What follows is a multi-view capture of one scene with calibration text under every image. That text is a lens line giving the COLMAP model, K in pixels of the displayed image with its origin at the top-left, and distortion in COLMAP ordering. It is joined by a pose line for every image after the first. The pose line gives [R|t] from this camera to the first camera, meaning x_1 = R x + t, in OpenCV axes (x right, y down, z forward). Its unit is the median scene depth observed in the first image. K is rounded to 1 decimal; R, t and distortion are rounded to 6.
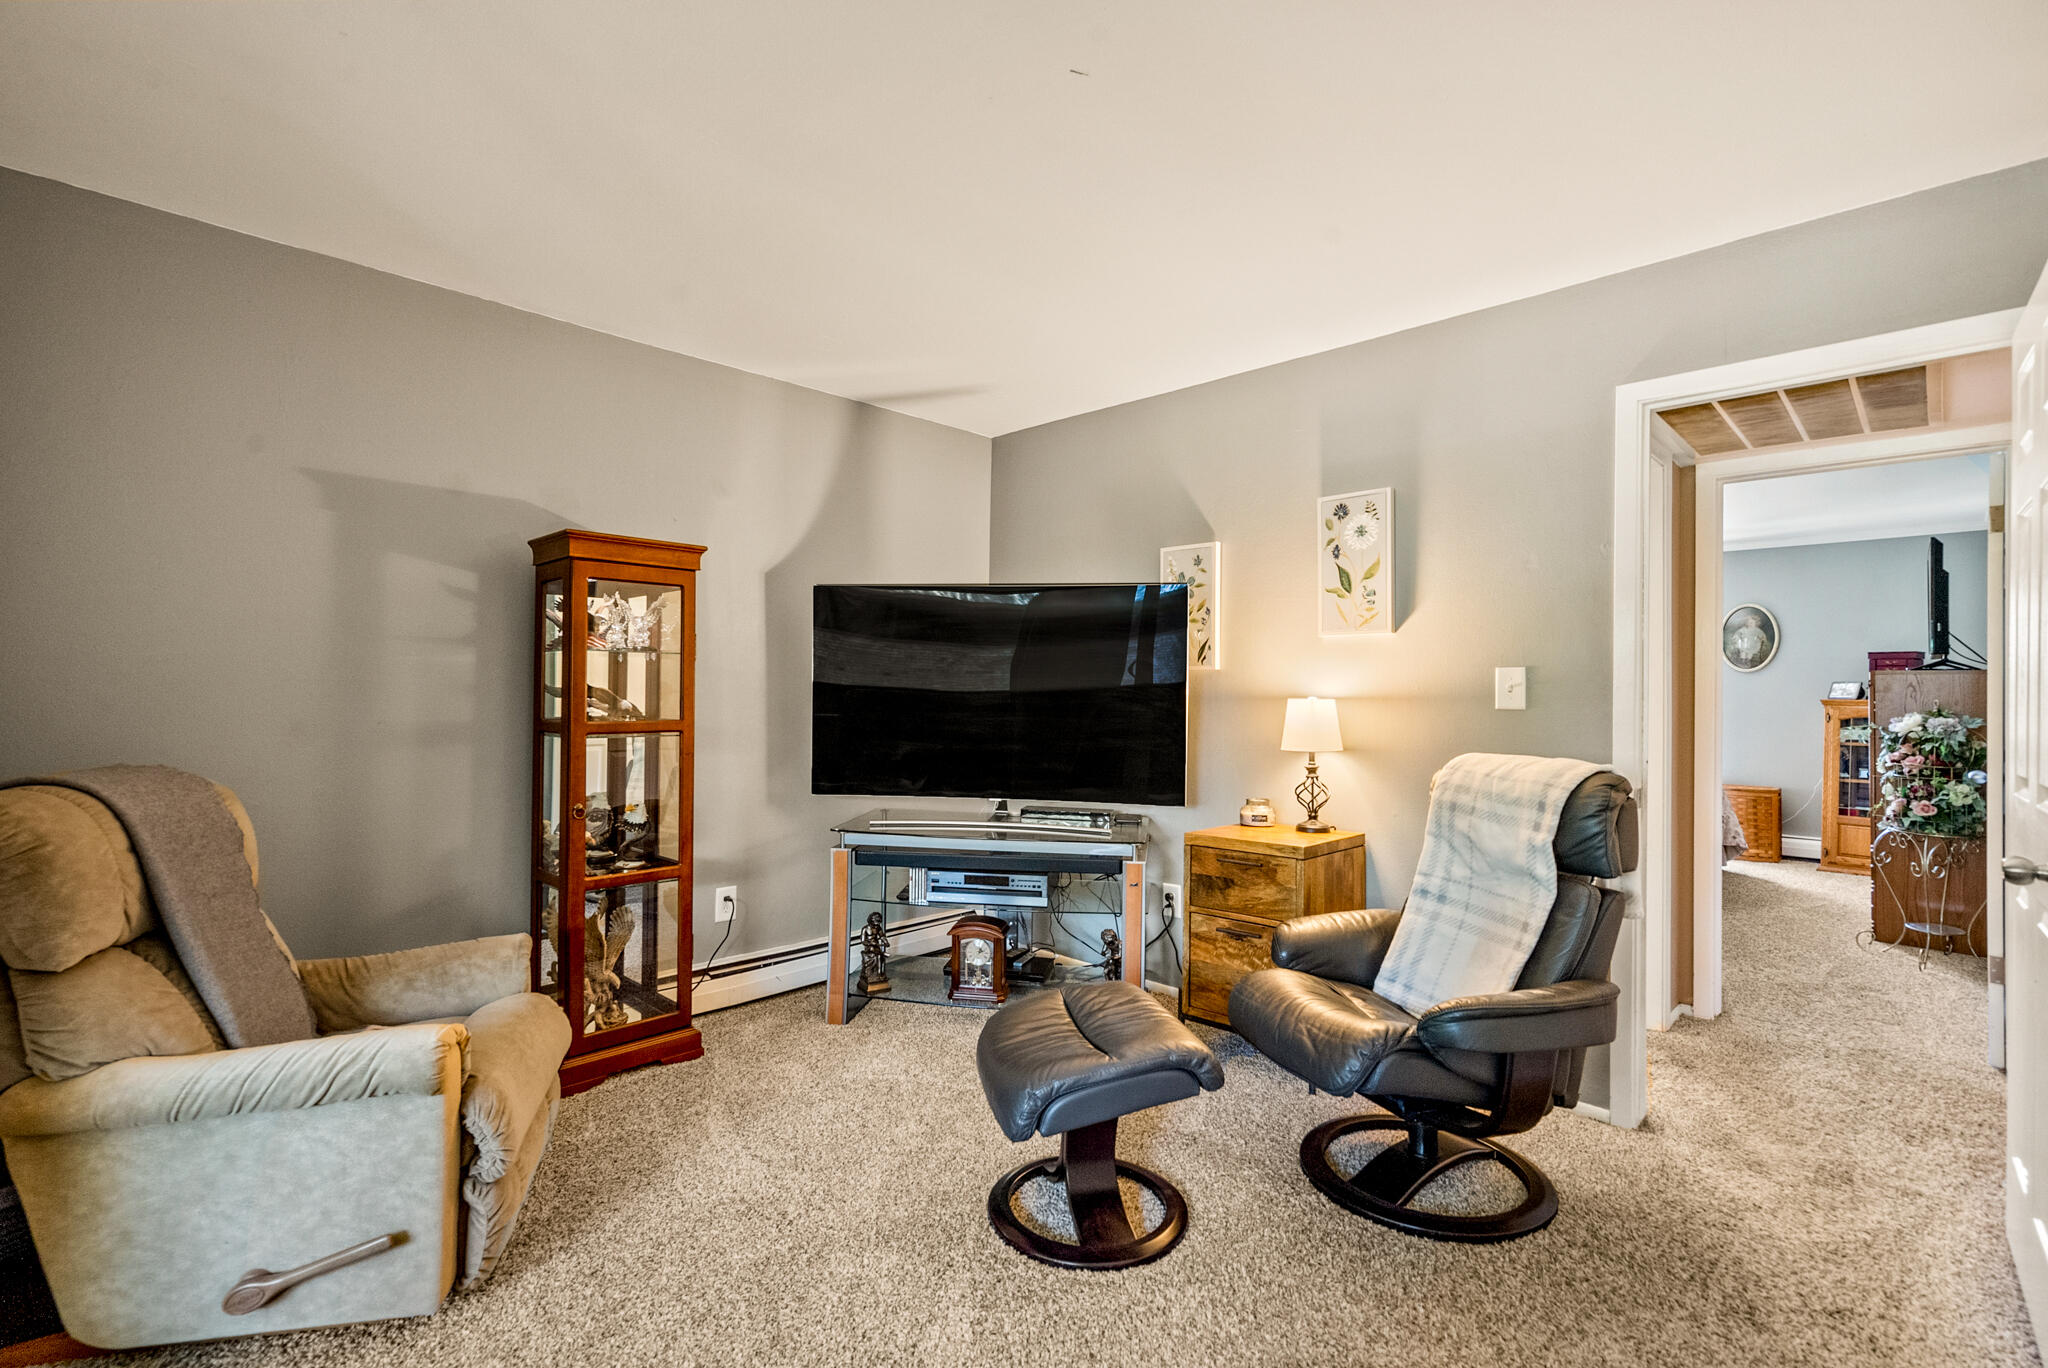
lens RADIAL K [[934.2, 0, 1019.0], [0, 934.2, 684.1], [0, 0, 1]] dist [-0.004816, 0.000582]
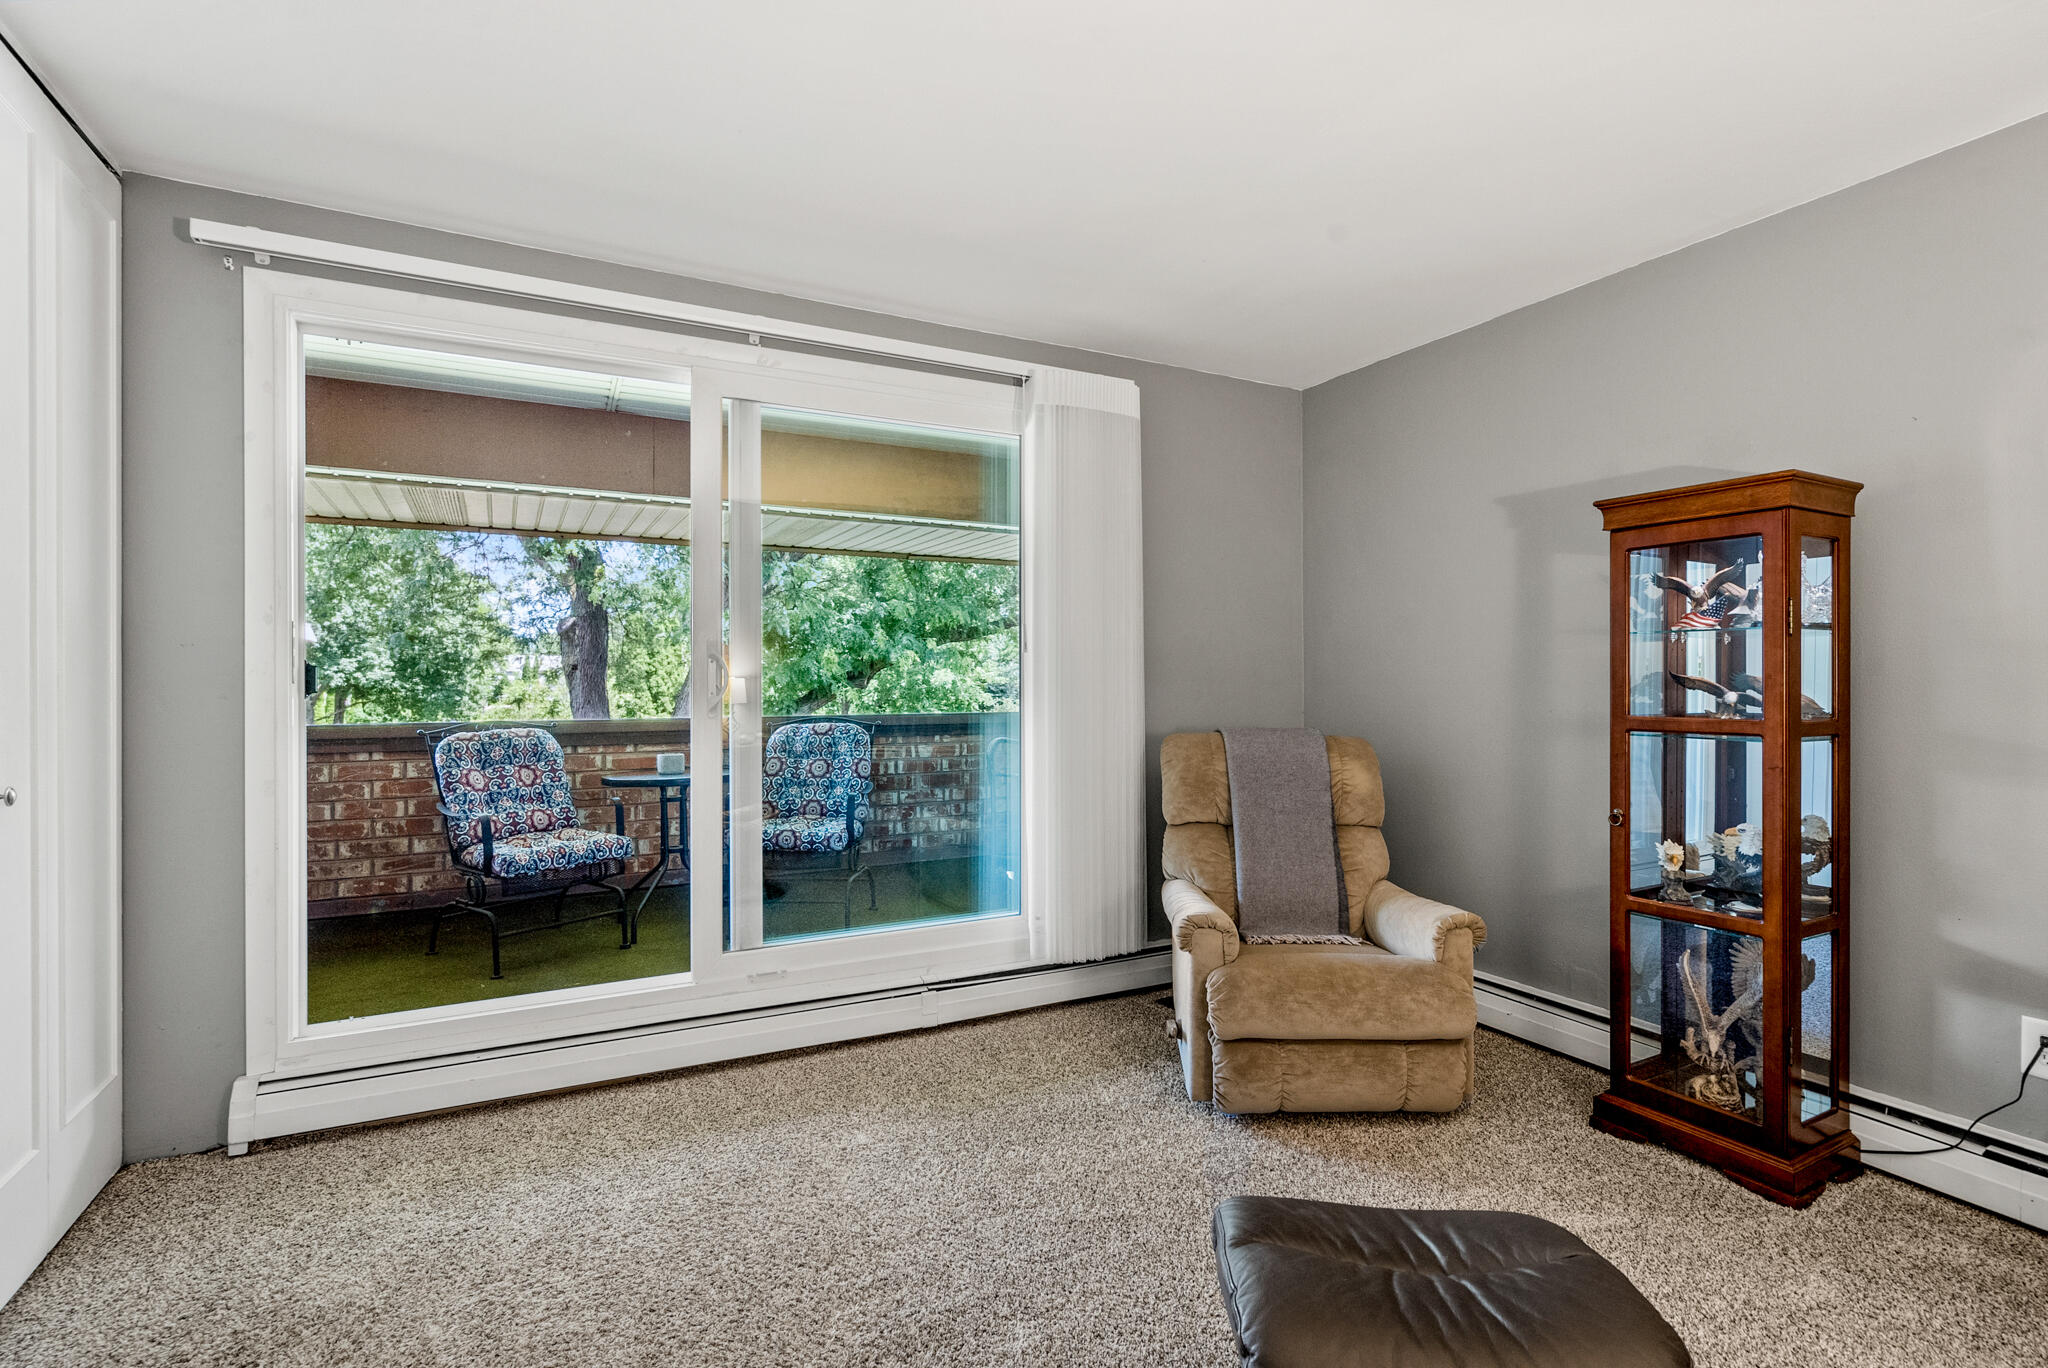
lens RADIAL K [[934.2, 0, 1019.0], [0, 934.2, 684.1], [0, 0, 1]] dist [-0.004816, 0.000582]
pose [[-0.286951, -0.008062, -0.957911, 0.505093], [0.002688, 0.999954, -0.009221, 0.015934], [0.957941, -0.005221, -0.286917, 0.674288]]
